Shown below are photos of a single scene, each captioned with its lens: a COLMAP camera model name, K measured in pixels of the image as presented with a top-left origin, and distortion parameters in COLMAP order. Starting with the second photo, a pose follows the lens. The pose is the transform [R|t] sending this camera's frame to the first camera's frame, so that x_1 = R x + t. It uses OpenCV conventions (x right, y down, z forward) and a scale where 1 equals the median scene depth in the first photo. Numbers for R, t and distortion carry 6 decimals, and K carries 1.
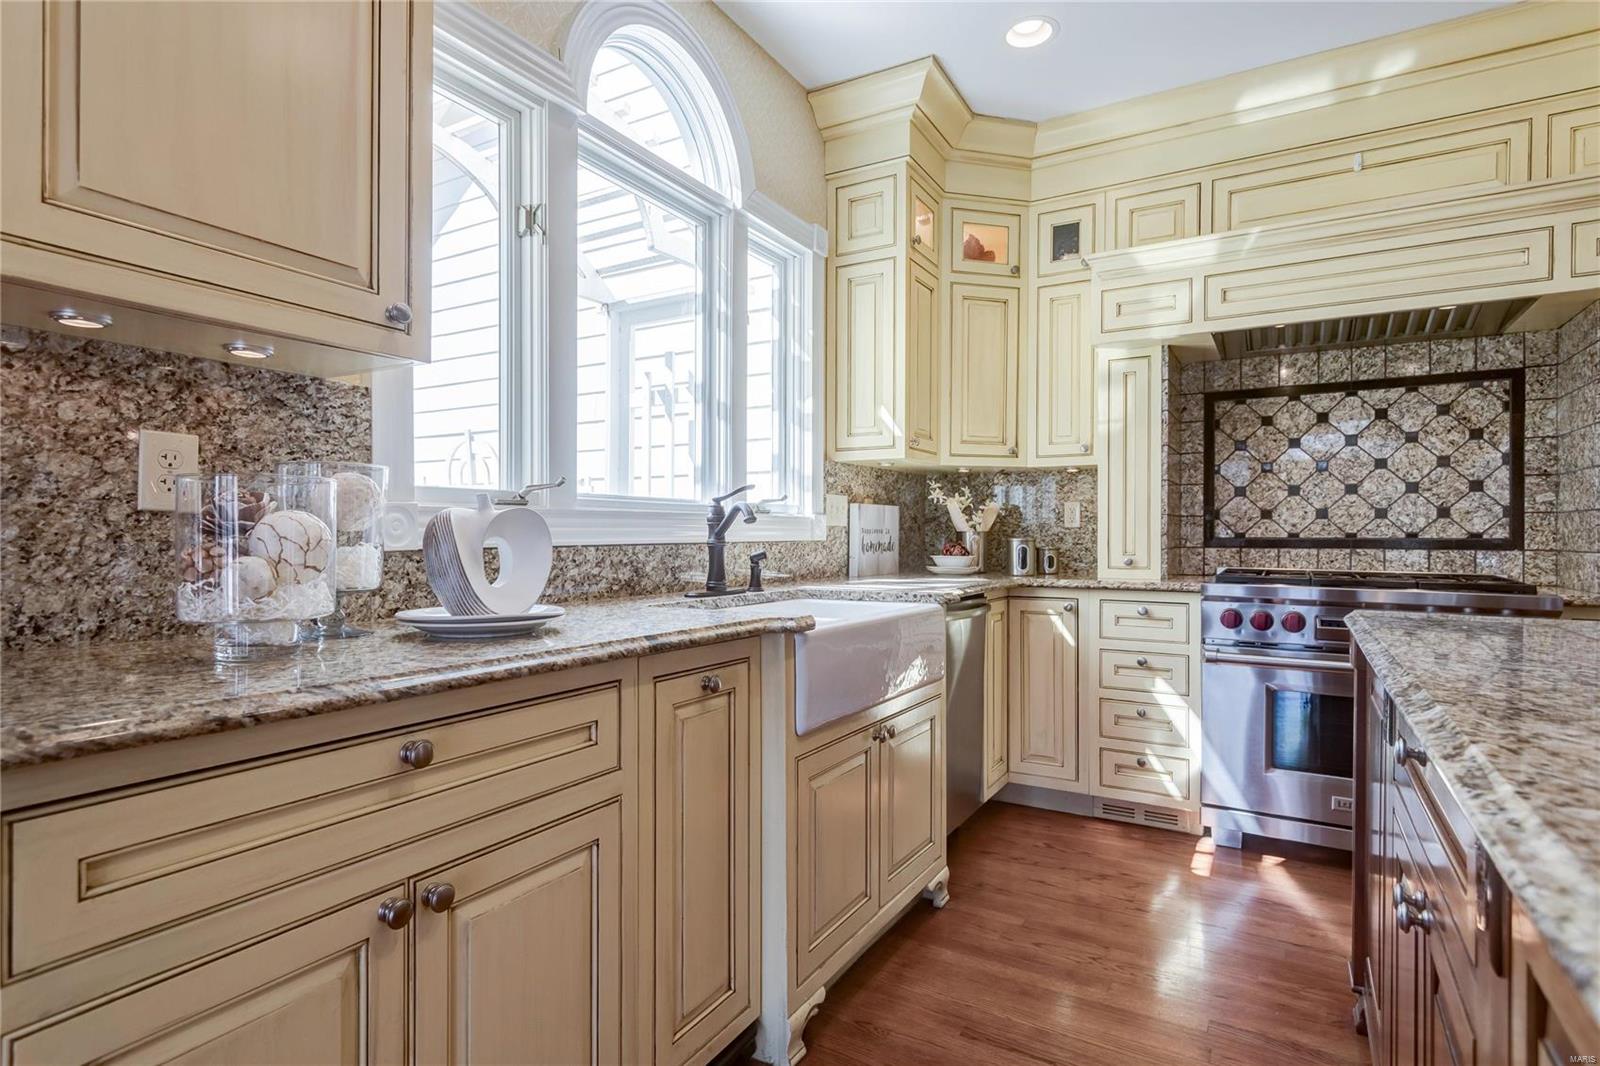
lens RADIAL K [[828.7, 0, 795.7], [0, 828.7, 536.9], [0, 0, 1]] dist [0.014780, -0.002464]
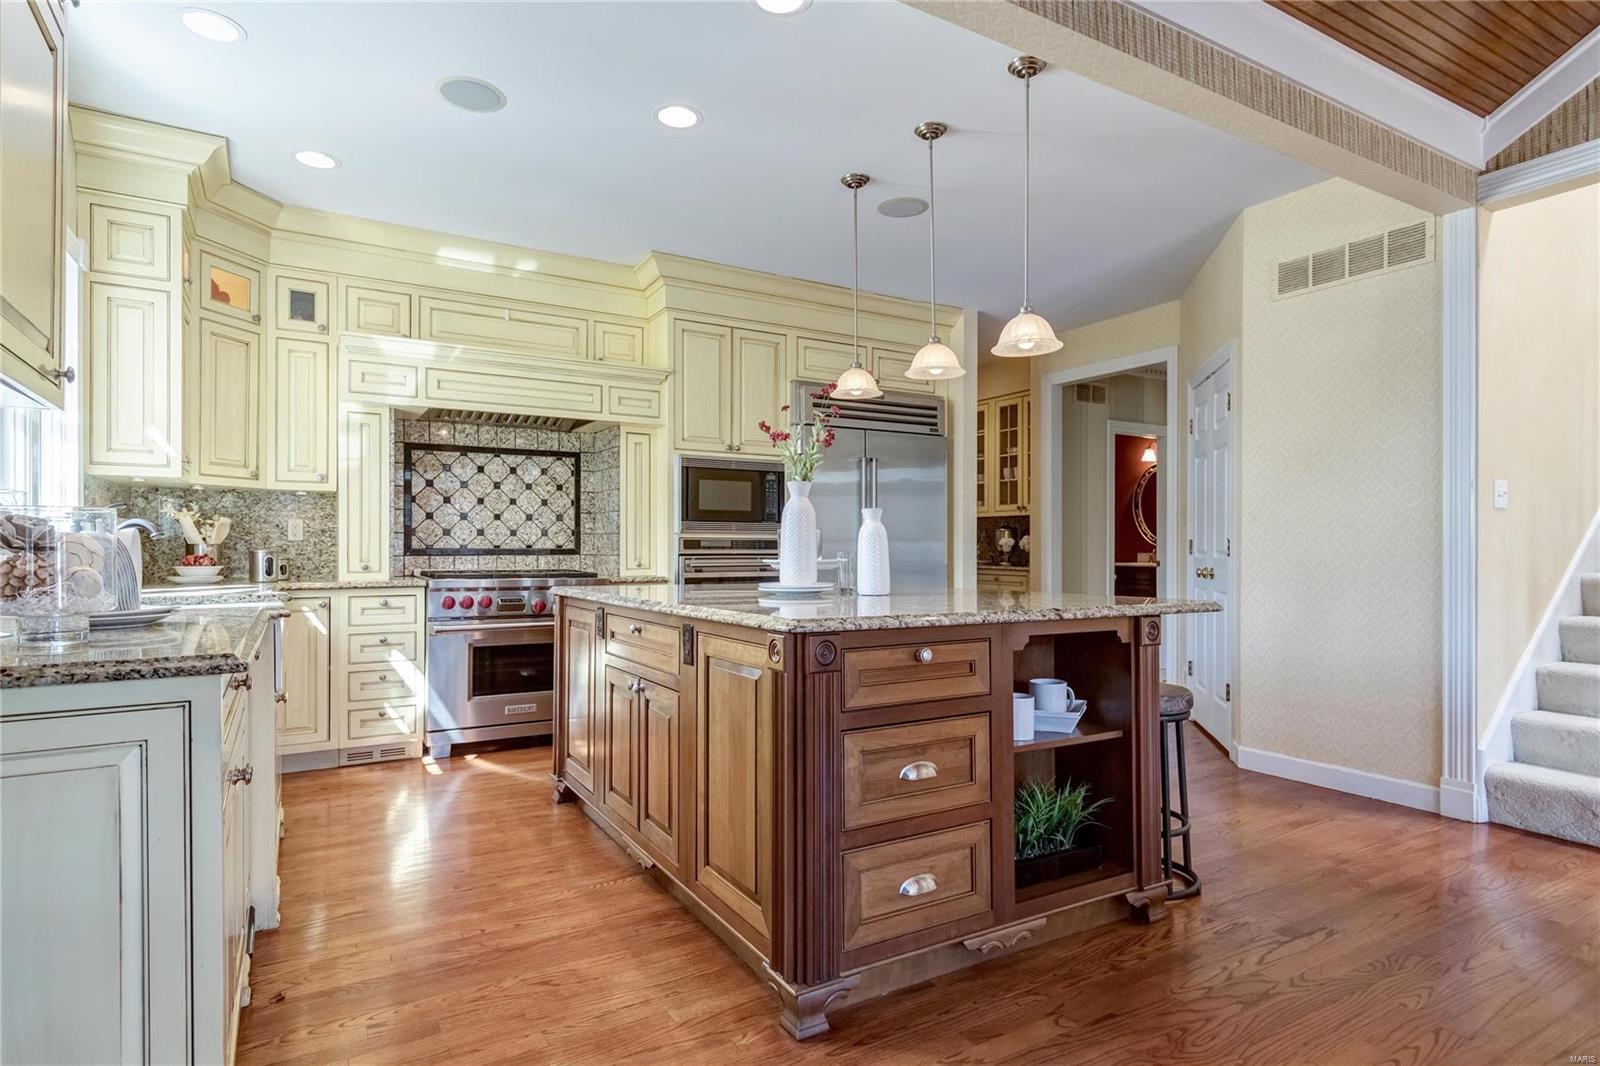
lens RADIAL K [[828.7, 0, 788.1], [0, 828.7, 541.4], [0, 0, 1]] dist [0.014780, -0.002464]
pose [[0.488162, 0.003024, 0.872748, -0.432507], [0.004123, 0.999975, -0.005771, -0.000514], [-0.872743, 0.006416, 0.488137, -0.237018]]
